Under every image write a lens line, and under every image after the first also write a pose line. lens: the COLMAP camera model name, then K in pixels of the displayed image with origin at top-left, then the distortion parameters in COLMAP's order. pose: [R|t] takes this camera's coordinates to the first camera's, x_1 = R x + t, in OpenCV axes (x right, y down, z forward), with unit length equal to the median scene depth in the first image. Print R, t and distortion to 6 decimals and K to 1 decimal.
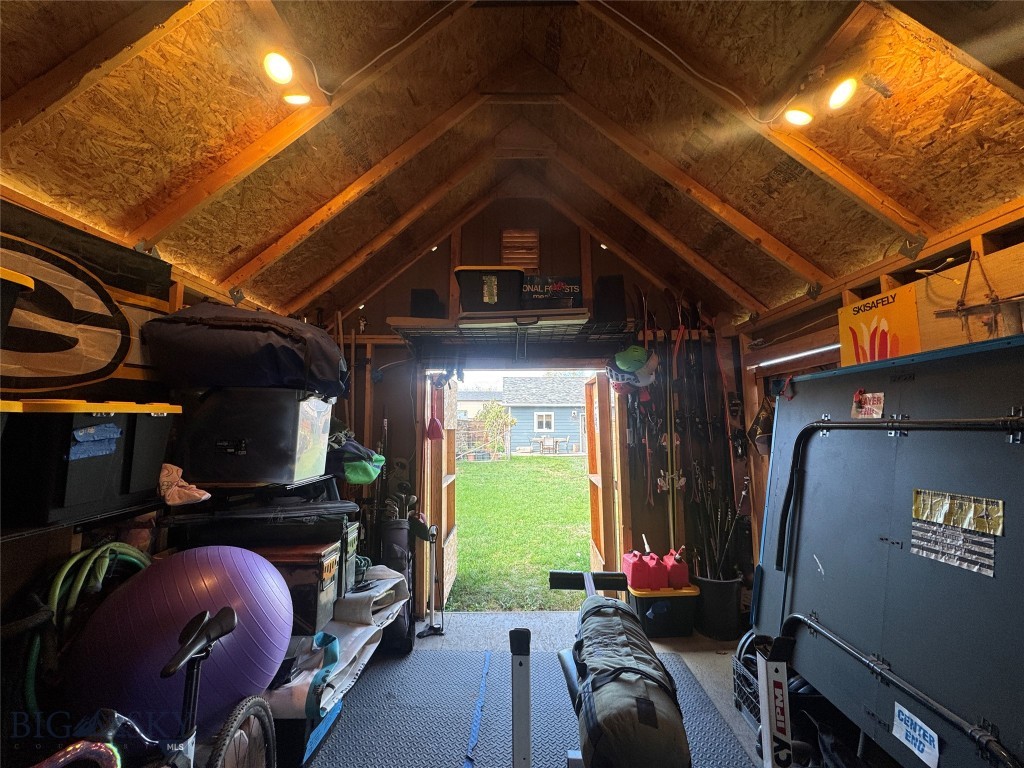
lens RADIAL K [[407.0, 0, 512.0], [0, 407.0, 384.0], [0, 0, 1]] dist [-0.002186, 0.000301]
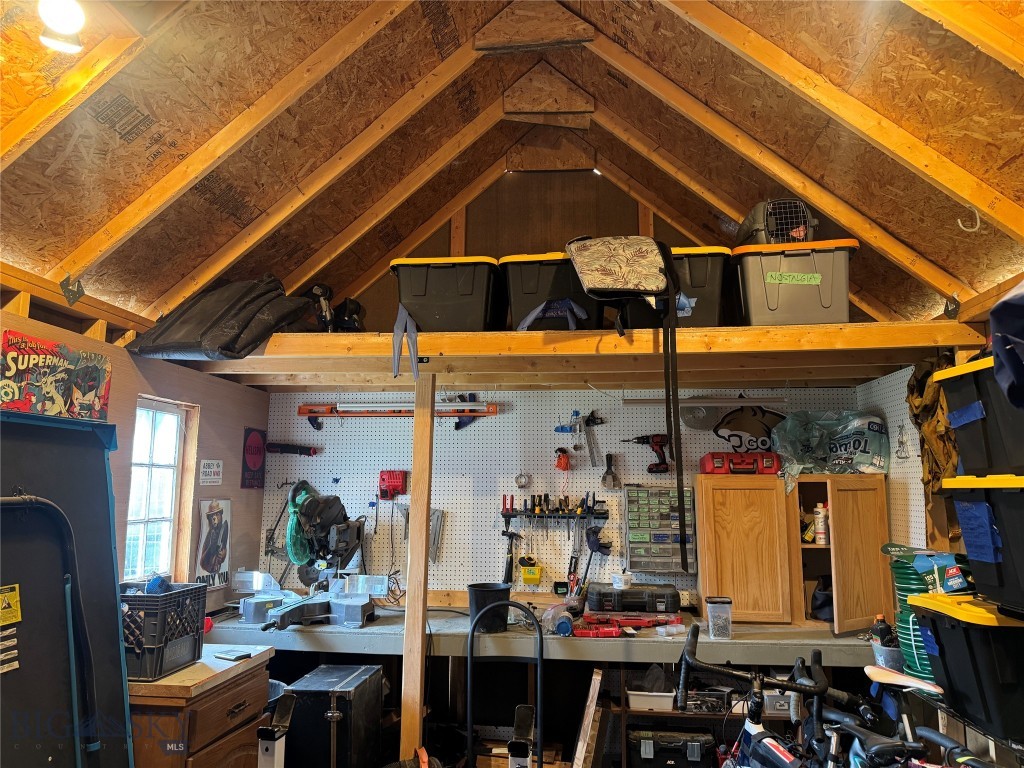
lens RADIAL K [[717.9, 0, 512.0], [0, 717.9, 384.0], [0, 0, 1]] dist [0.094835, -0.122443]
pose [[-0.993799, 0.014868, 0.110189, -0.090445], [-0.012618, 0.969537, -0.244621, 0.140364], [-0.110469, -0.244494, -0.963337, 1.581994]]
